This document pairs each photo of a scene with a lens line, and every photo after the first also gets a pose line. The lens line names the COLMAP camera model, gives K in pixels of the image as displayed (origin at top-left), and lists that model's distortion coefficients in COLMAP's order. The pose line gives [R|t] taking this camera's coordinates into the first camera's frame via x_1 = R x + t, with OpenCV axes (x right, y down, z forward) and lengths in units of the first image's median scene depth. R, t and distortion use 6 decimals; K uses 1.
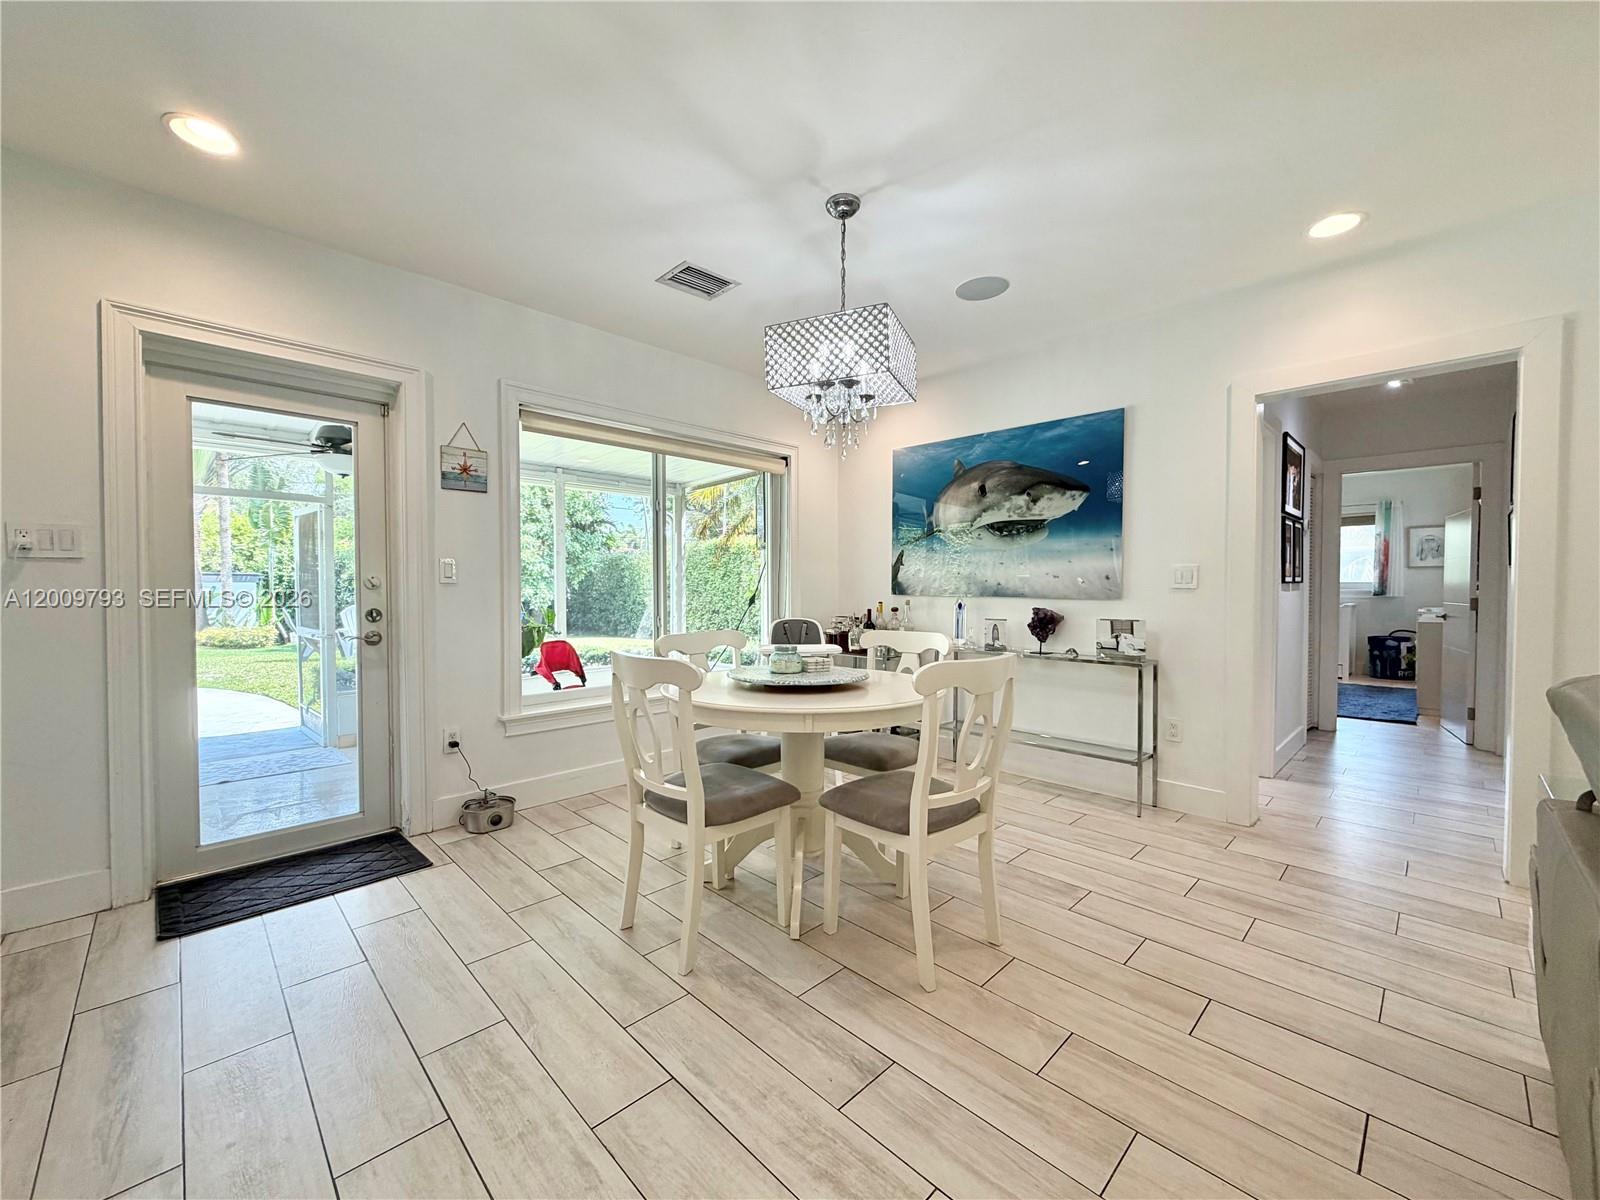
lens RADIAL K [[644.6, 0, 795.2], [0, 644.6, 602.6], [0, 0, 1]] dist [0.001164, -0.000143]
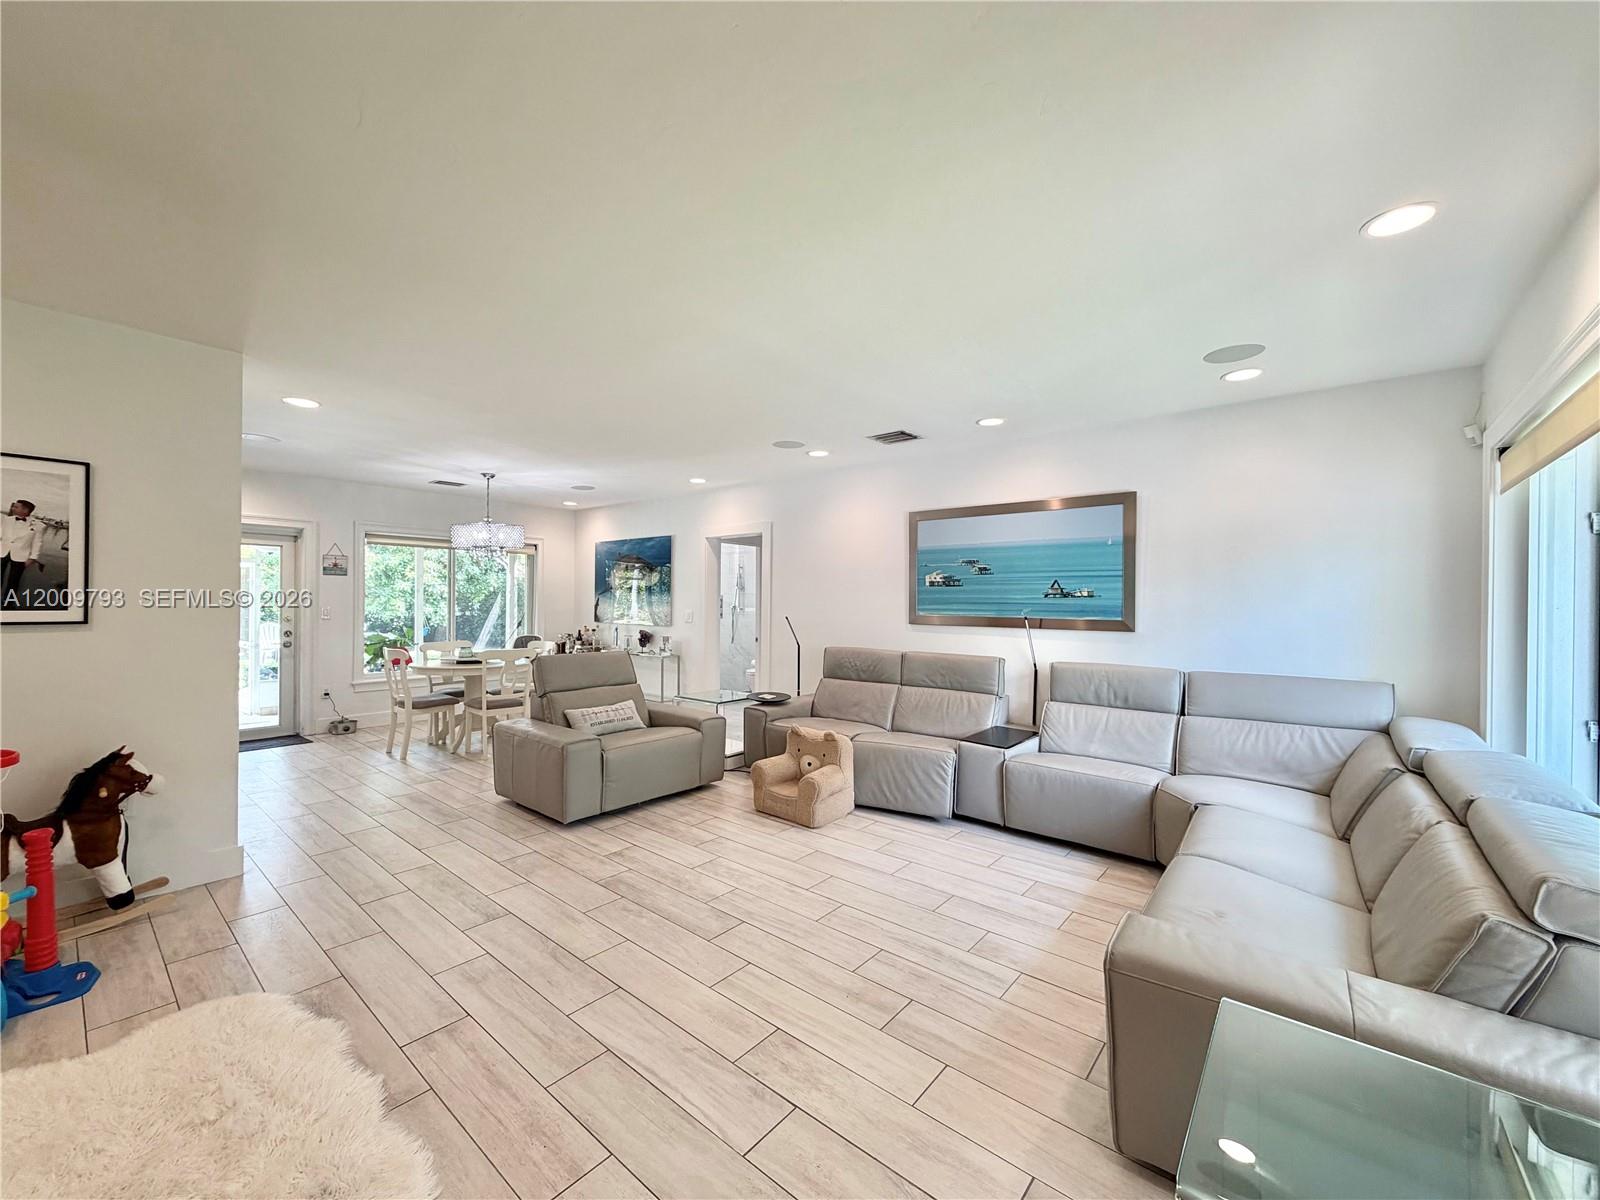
lens RADIAL K [[644.6, 0, 798.1], [0, 644.6, 601.2], [0, 0, 1]] dist [0.001164, -0.000143]
pose [[0.995691, 0.007899, 0.092394, 0.799206], [-0.005539, 0.999652, -0.025776, -0.039567], [-0.092565, 0.025153, 0.995389, -1.237202]]
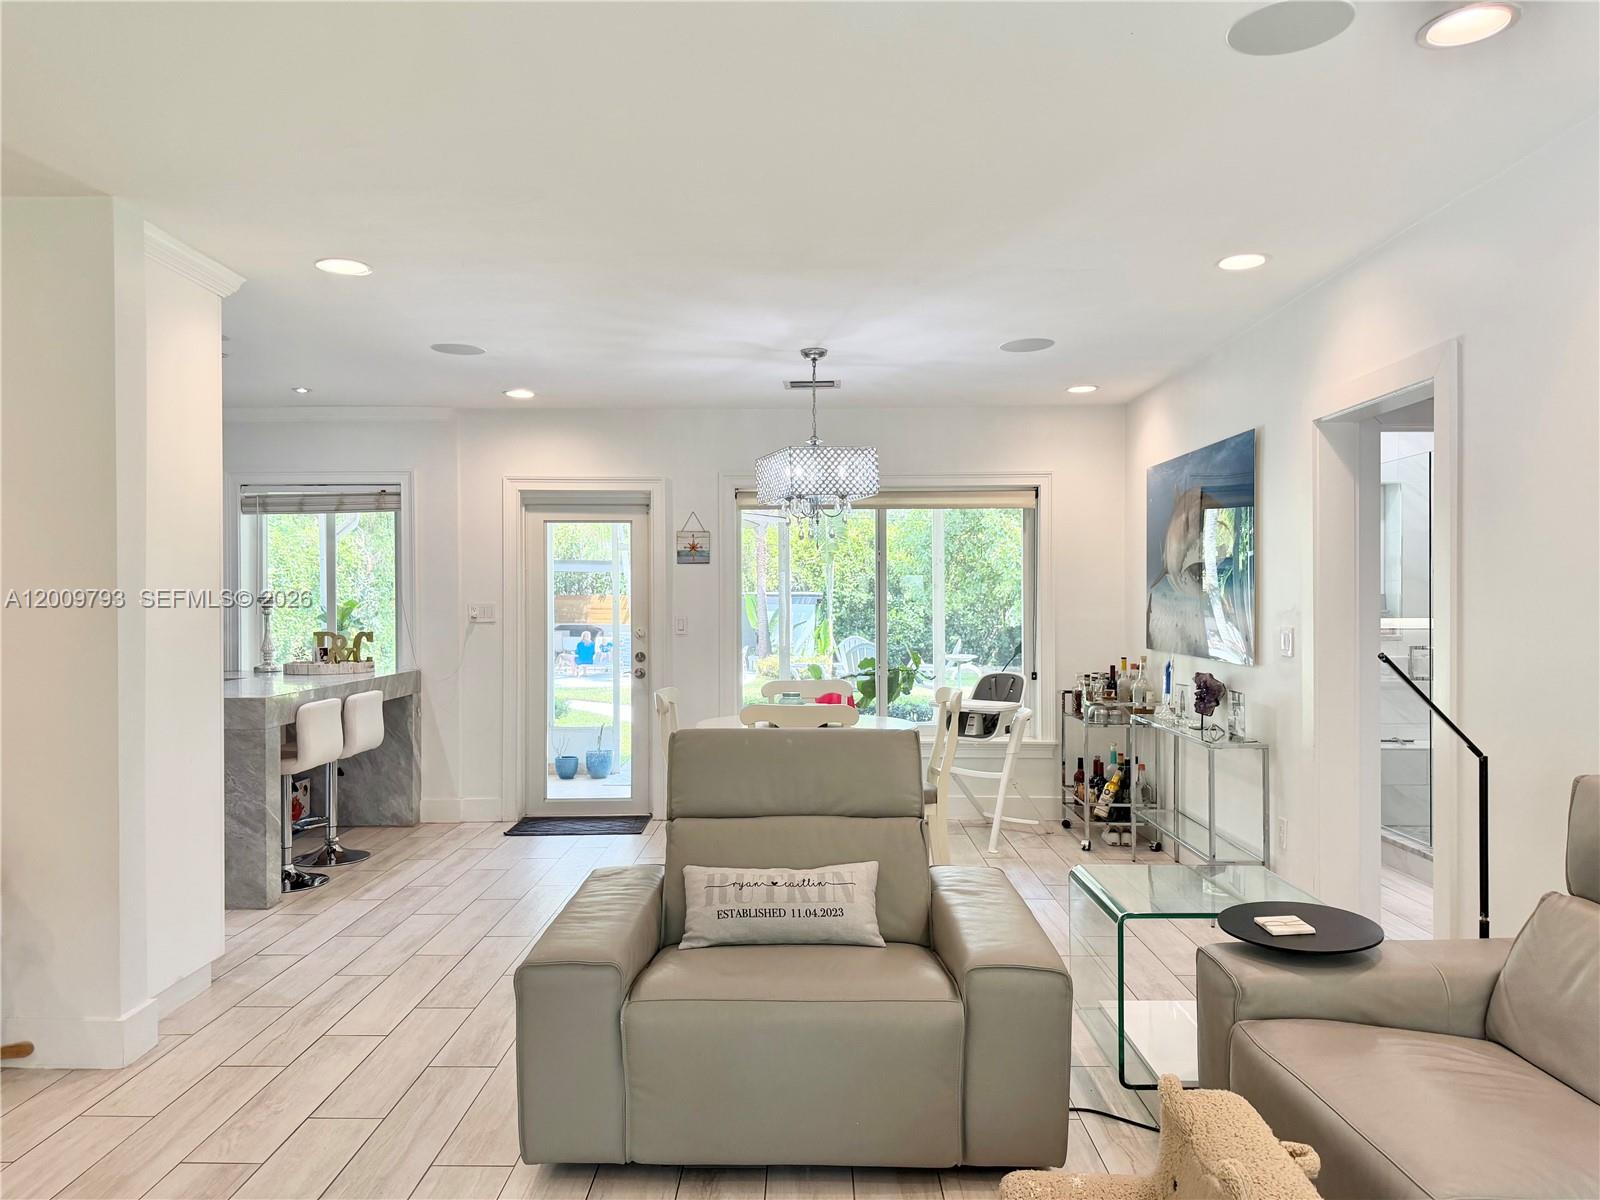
lens RADIAL K [[1128.1, 0, 797.1], [0, 1128.1, 607.4], [0, 0, 1]] dist [0.052735, -0.005032]
pose [[0.703402, 0.002295, -0.710788, 1.229878], [-0.014373, 0.999836, -0.010995, -0.061036], [0.710647, 0.017950, 0.703320, -0.443810]]
